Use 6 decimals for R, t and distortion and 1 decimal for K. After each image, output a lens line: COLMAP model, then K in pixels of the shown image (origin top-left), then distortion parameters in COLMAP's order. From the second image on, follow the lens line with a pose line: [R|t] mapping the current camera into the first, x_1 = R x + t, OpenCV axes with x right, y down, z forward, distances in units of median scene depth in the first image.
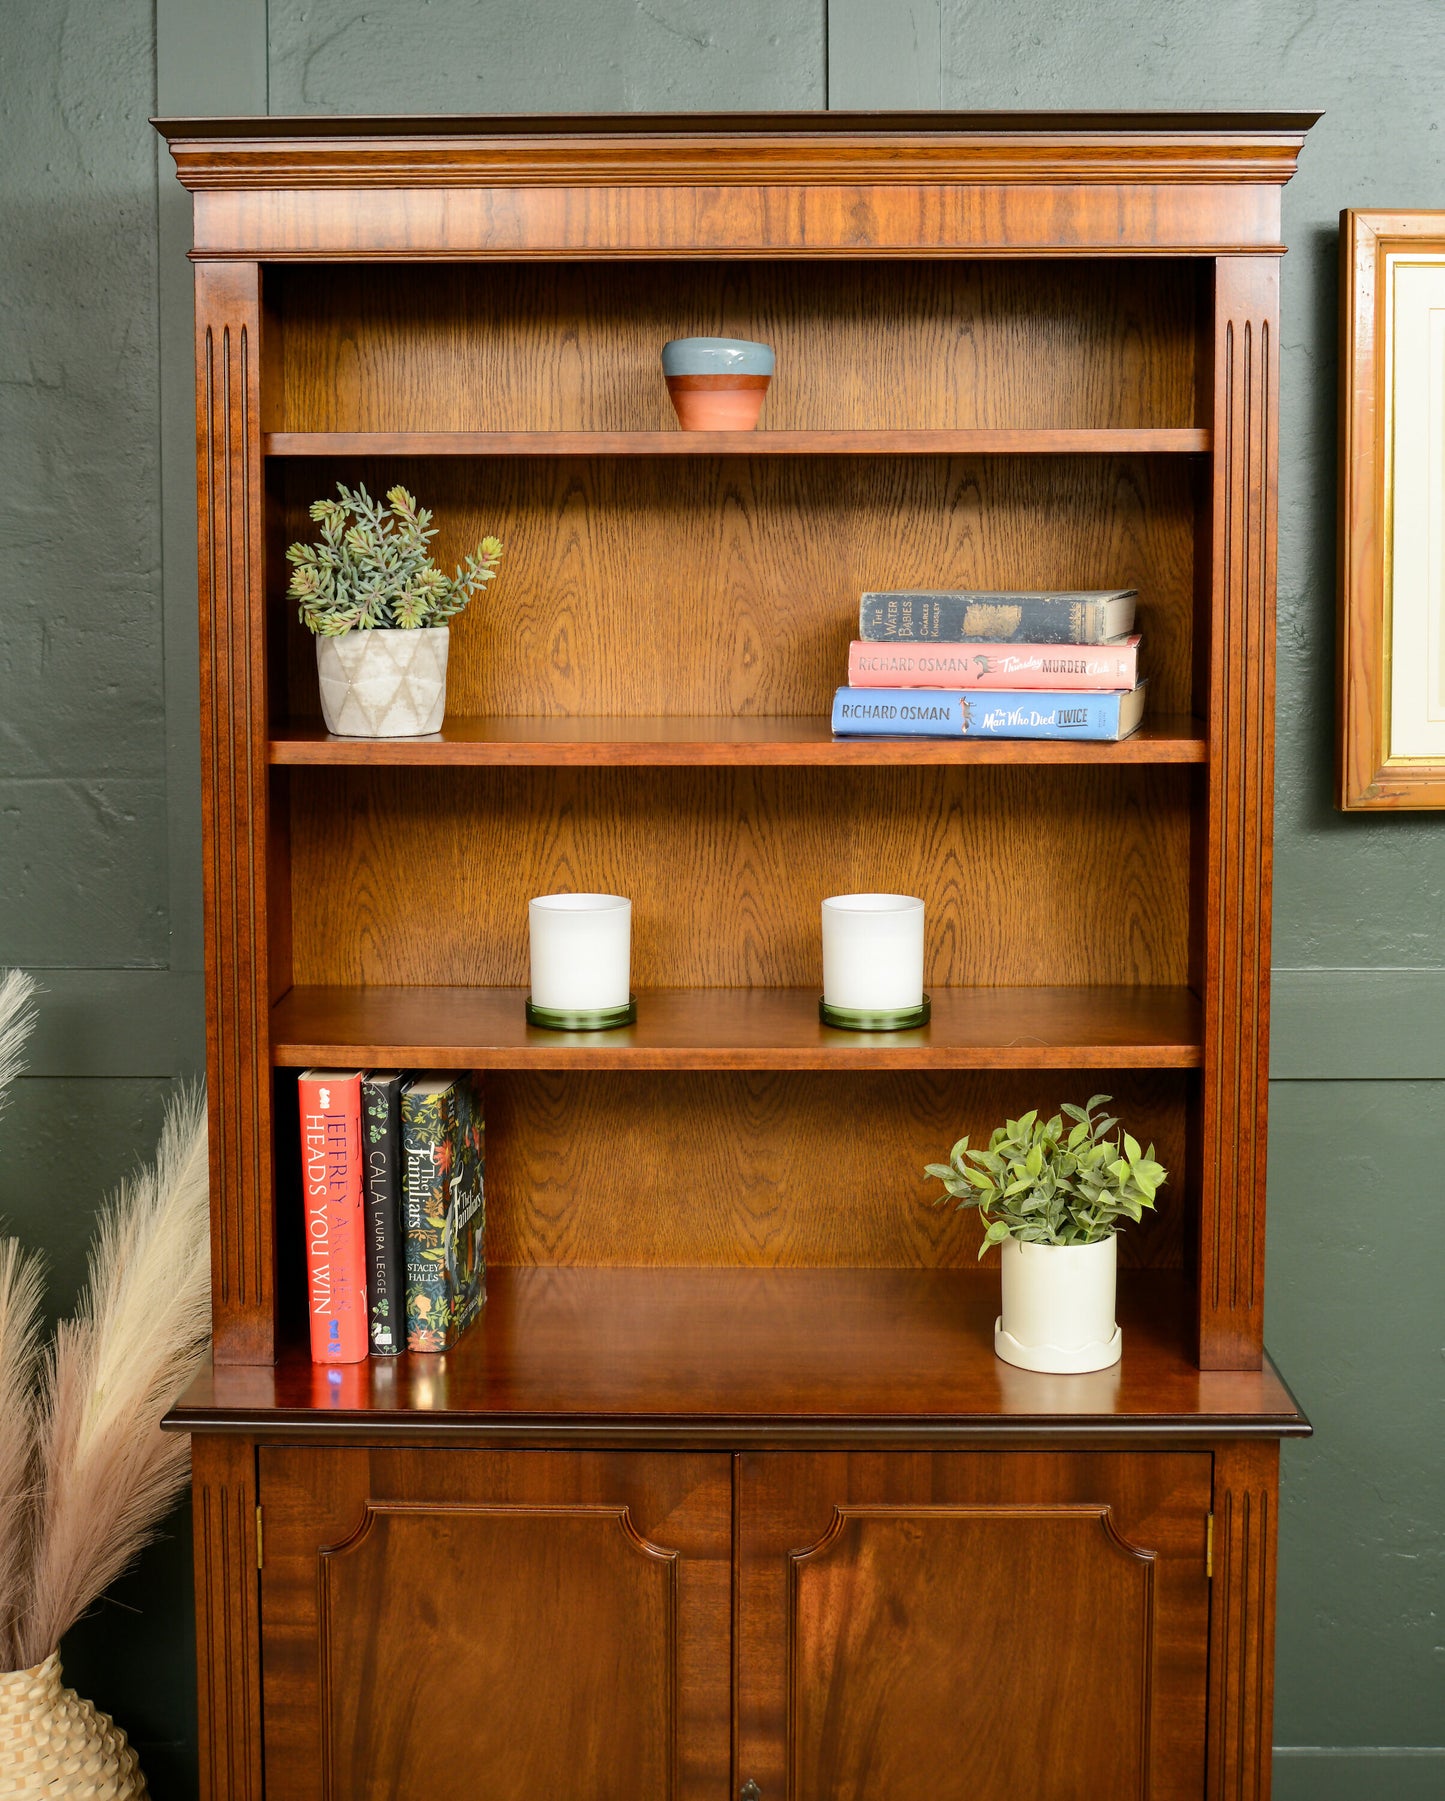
lens RADIAL K [[2407.2, 0, 698.9], [0, 2407.2, 686.2], [0, 0, 1]] dist [-0.076504, 0.090269]
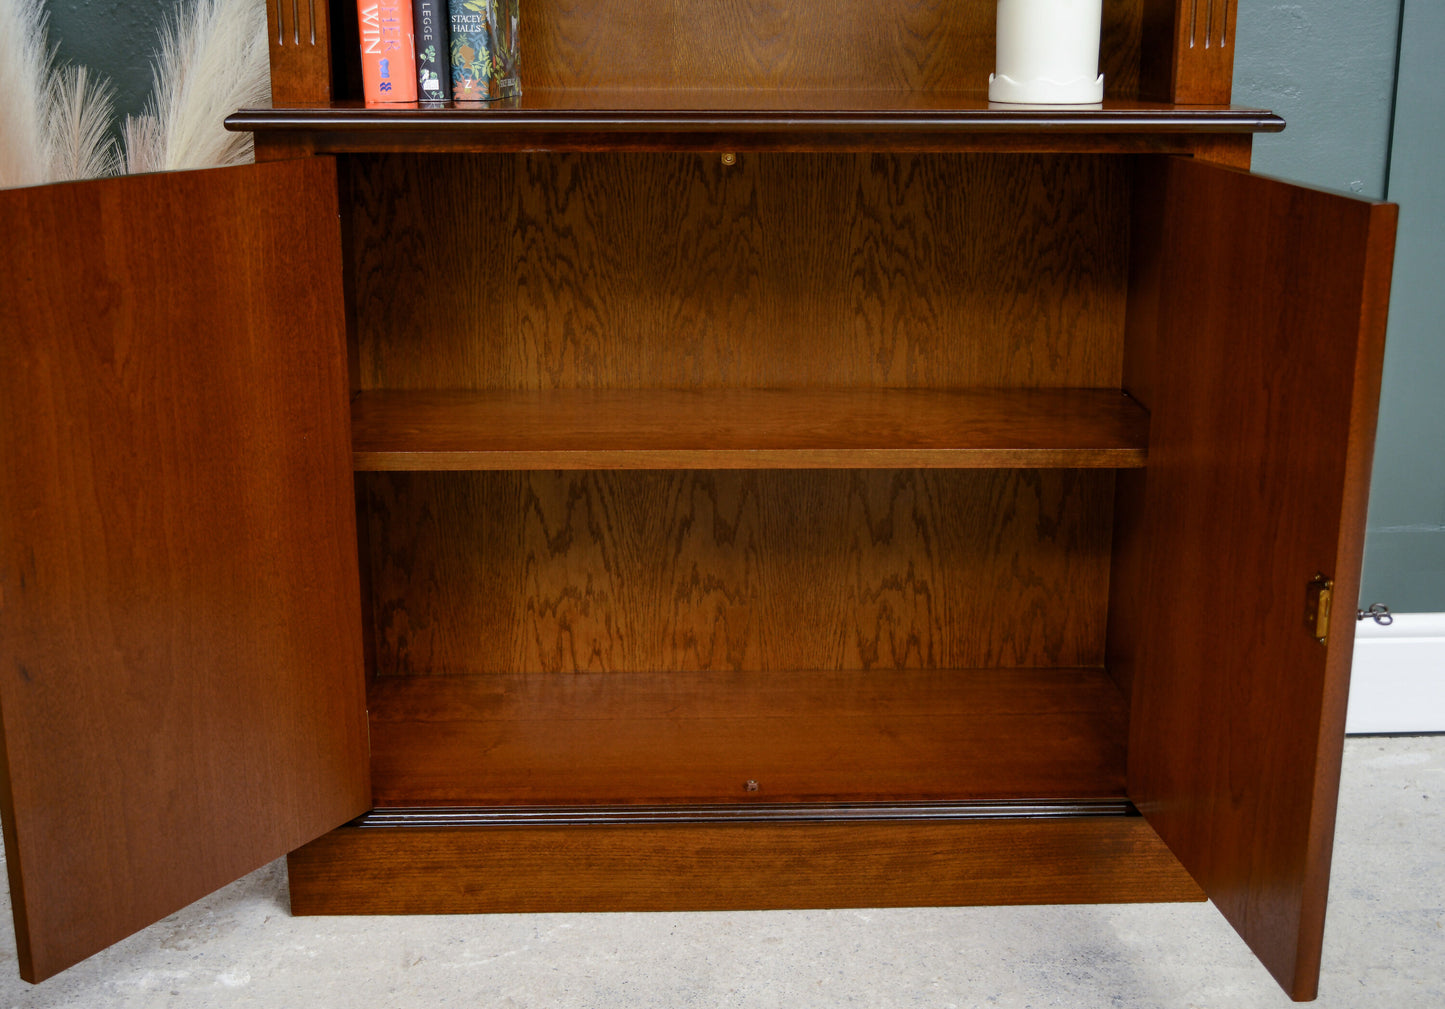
lens RADIAL K [[1816.3, 0, 763.0], [0, 1816.3, 504.2], [0, 0, 1]] dist [-0.031785, -0.011224]
pose [[0.997608, -0.011284, 0.068197, -0.040604], [-0.002717, 0.979422, 0.201806, 0.297704], [-0.069071, -0.201509, 0.977048, 0.152693]]
